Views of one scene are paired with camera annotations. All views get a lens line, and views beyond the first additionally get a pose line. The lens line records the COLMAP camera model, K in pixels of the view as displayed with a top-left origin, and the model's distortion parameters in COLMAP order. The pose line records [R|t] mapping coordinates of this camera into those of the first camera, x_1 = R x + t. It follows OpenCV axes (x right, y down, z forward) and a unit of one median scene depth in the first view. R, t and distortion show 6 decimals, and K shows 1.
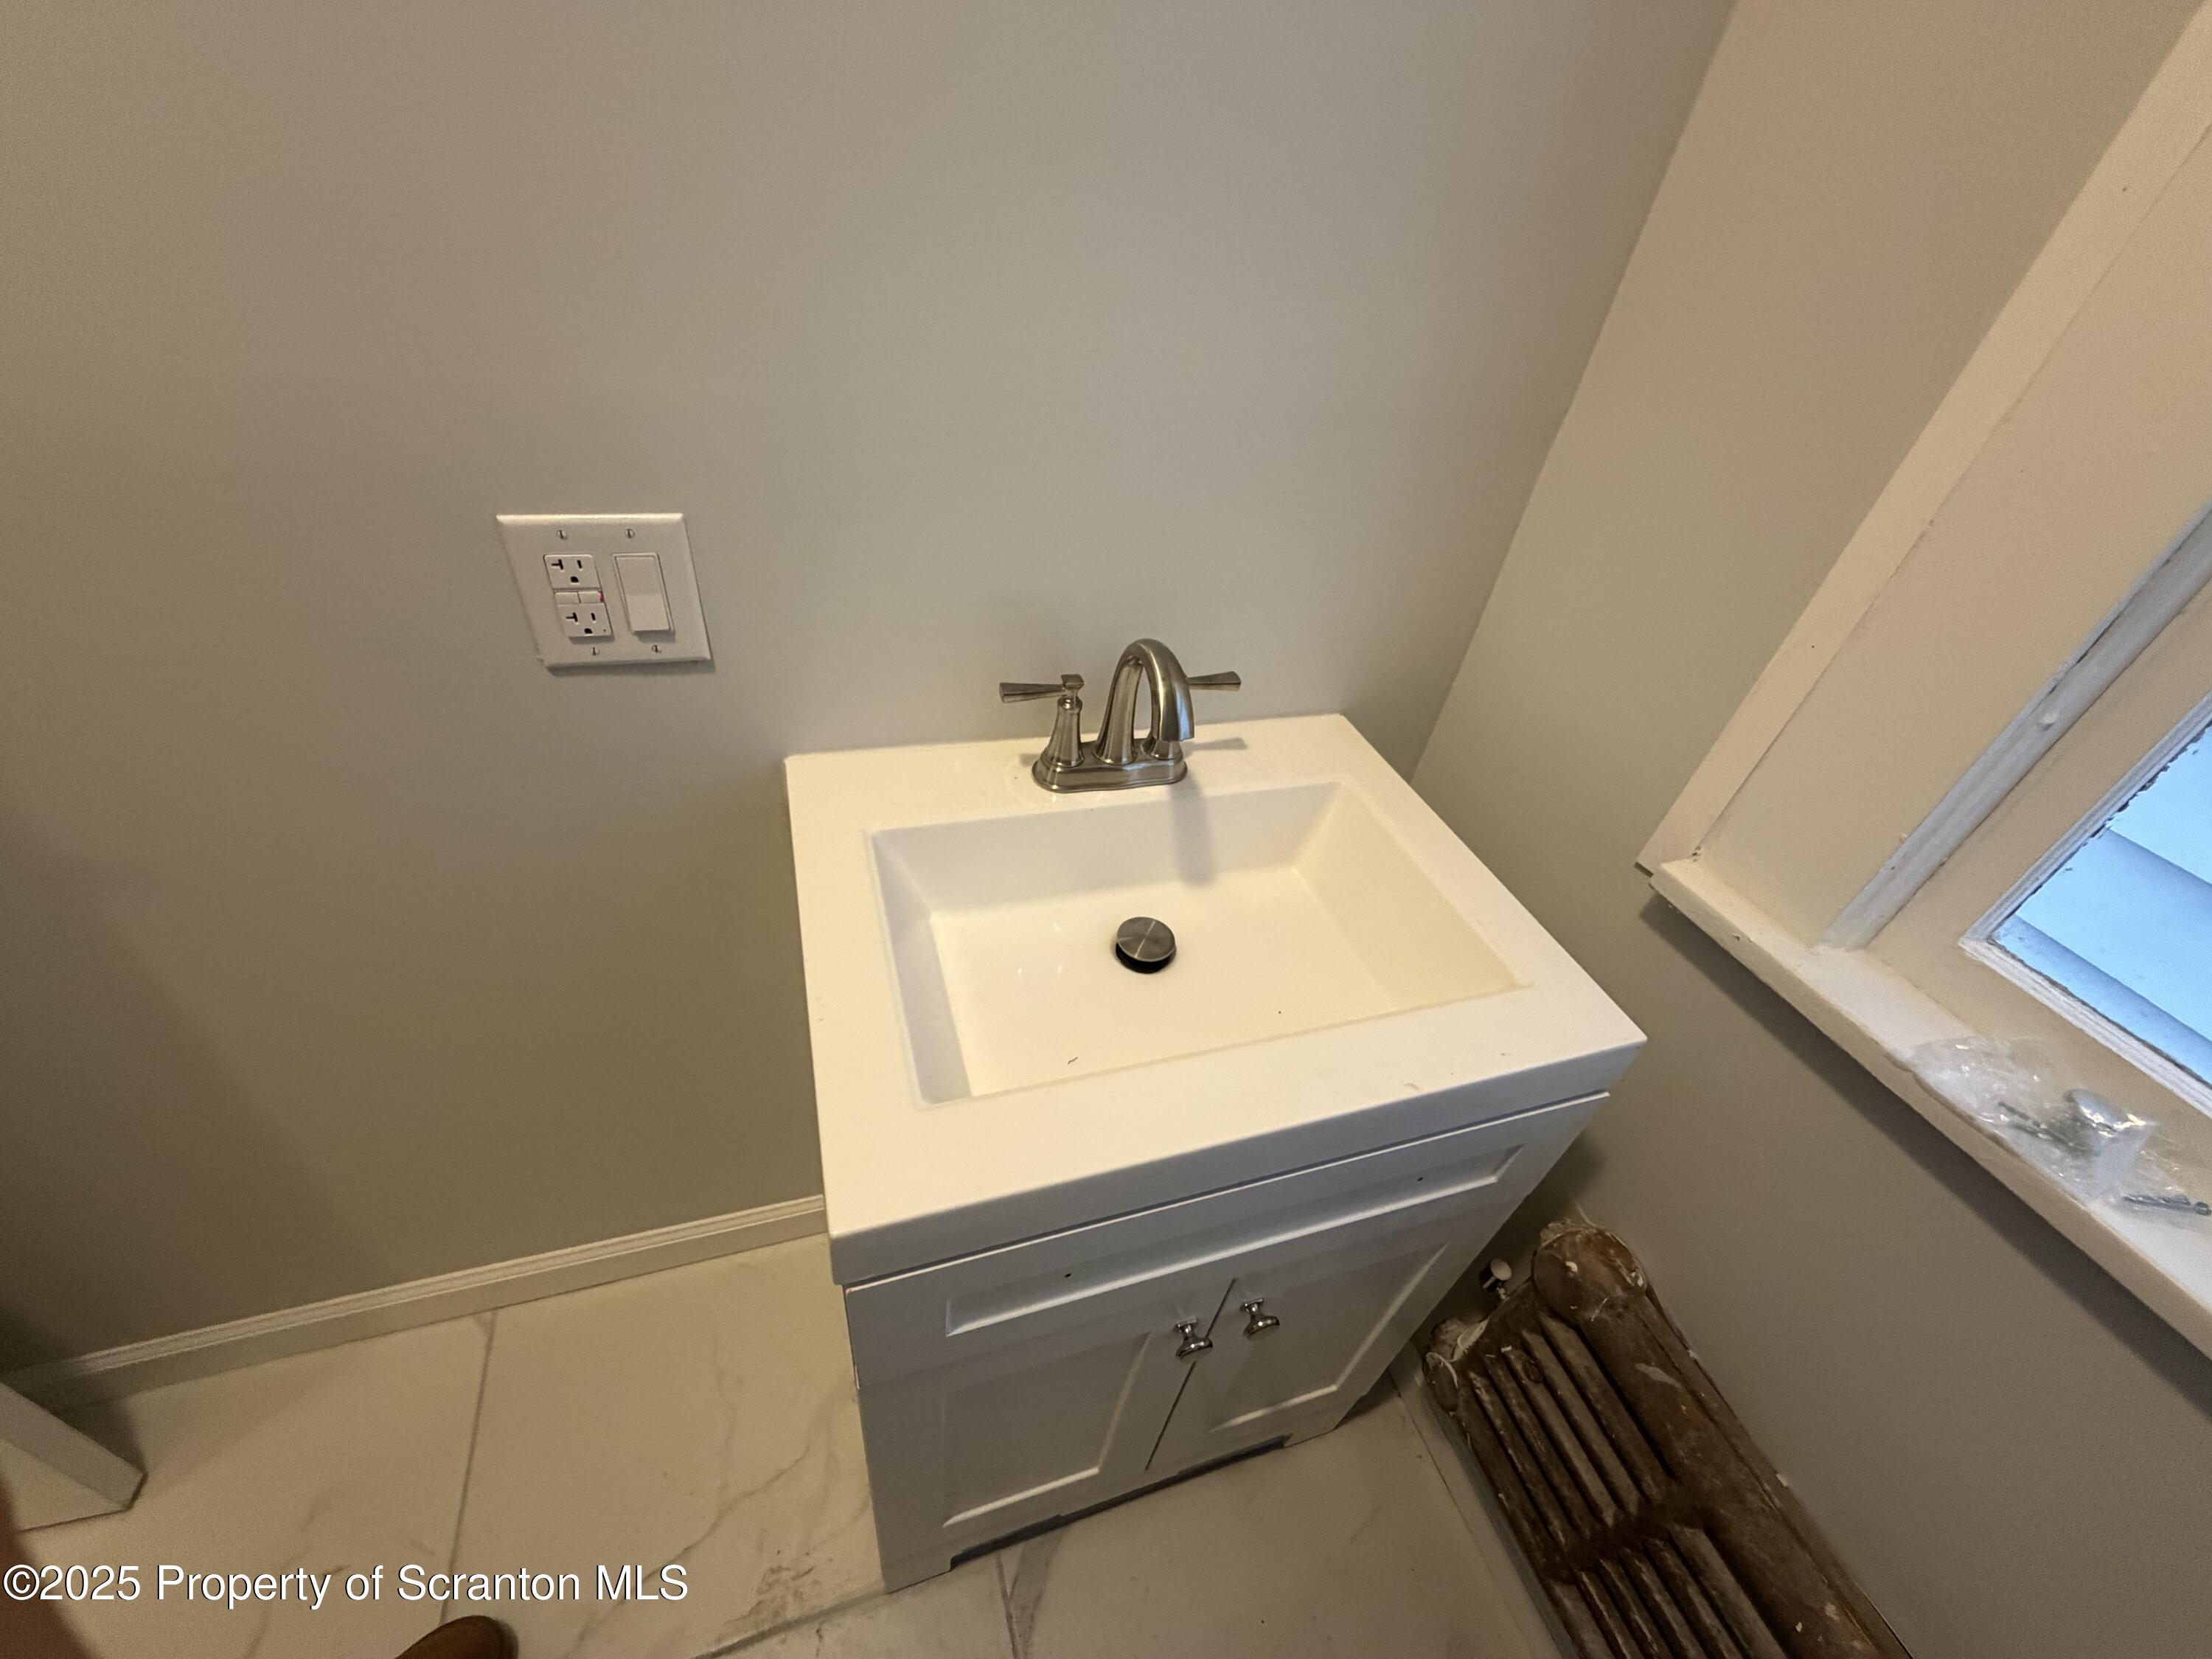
lens RADIAL K [[880.4, 0, 1099.9], [0, 880.4, 825.1], [0, 0, 1]] dist [-0.000056, 0.000291]
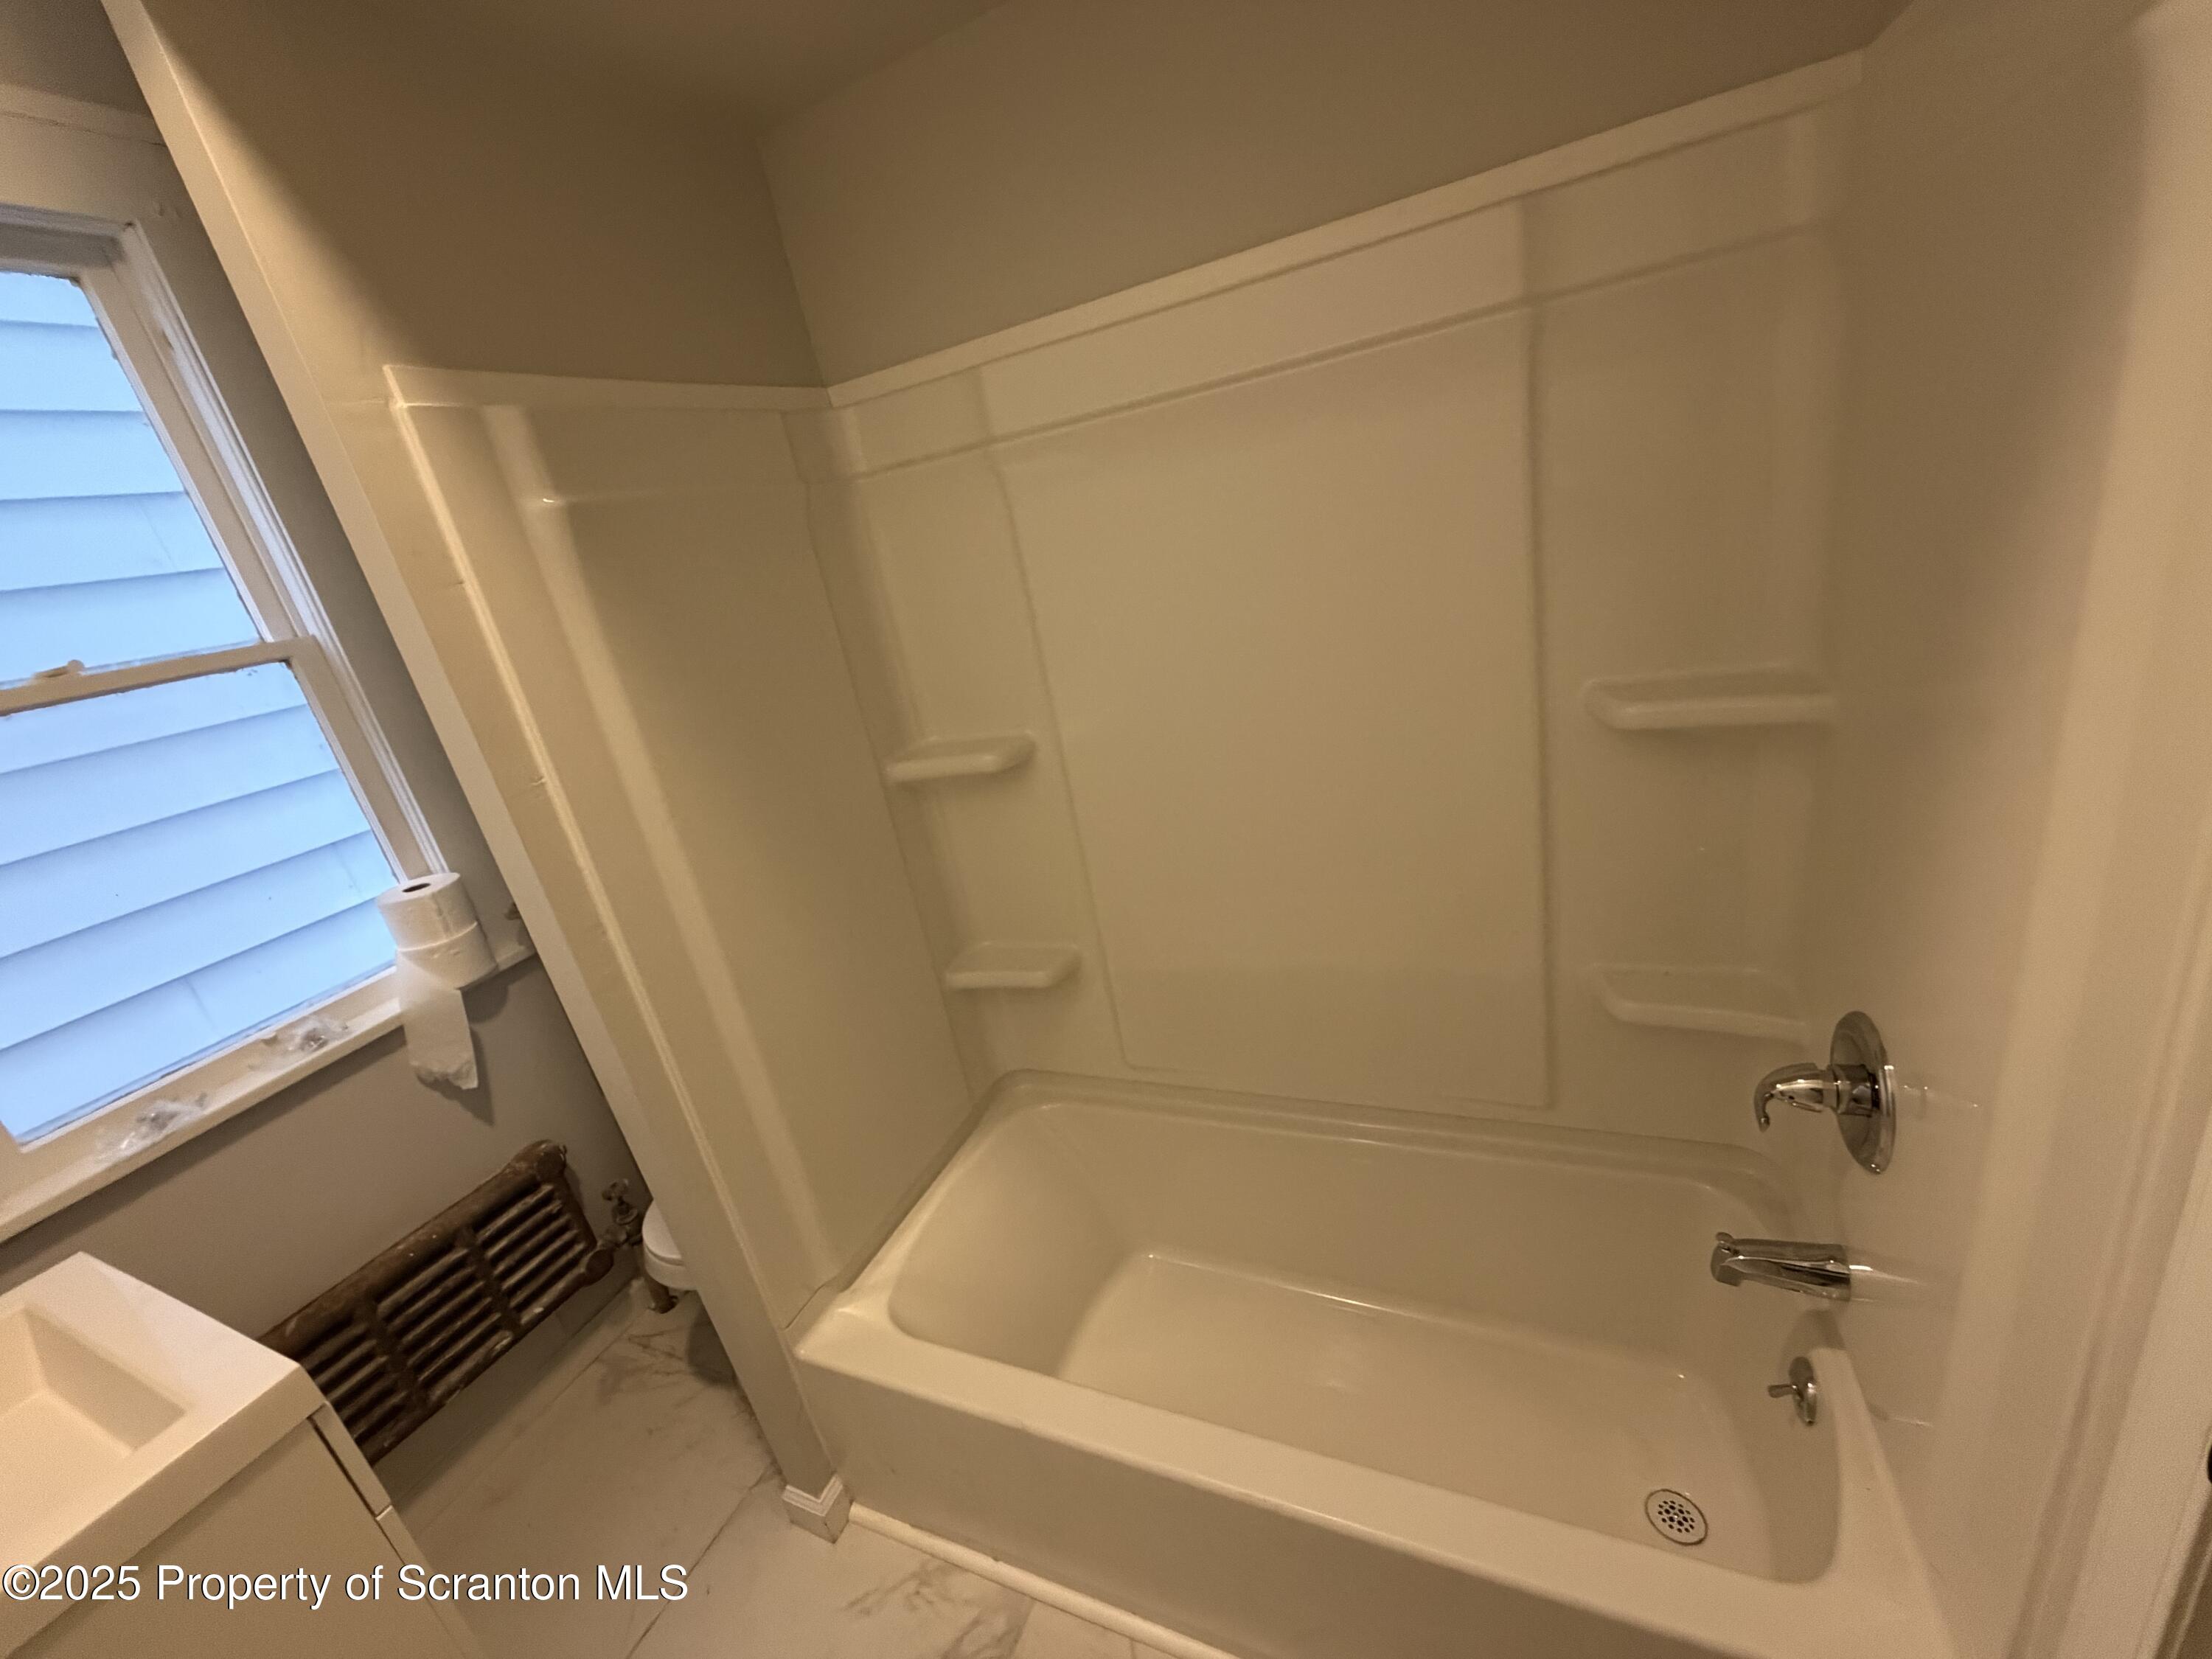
lens RADIAL K [[880.4, 0, 1099.9], [0, 880.4, 825.1], [0, 0, 1]] dist [-0.000056, 0.000291]
pose [[-0.742279, -0.202544, 0.638747, -1.625441], [0.489439, 0.487188, 0.723255, -0.391501], [-0.457681, 0.849485, -0.262496, -0.168725]]
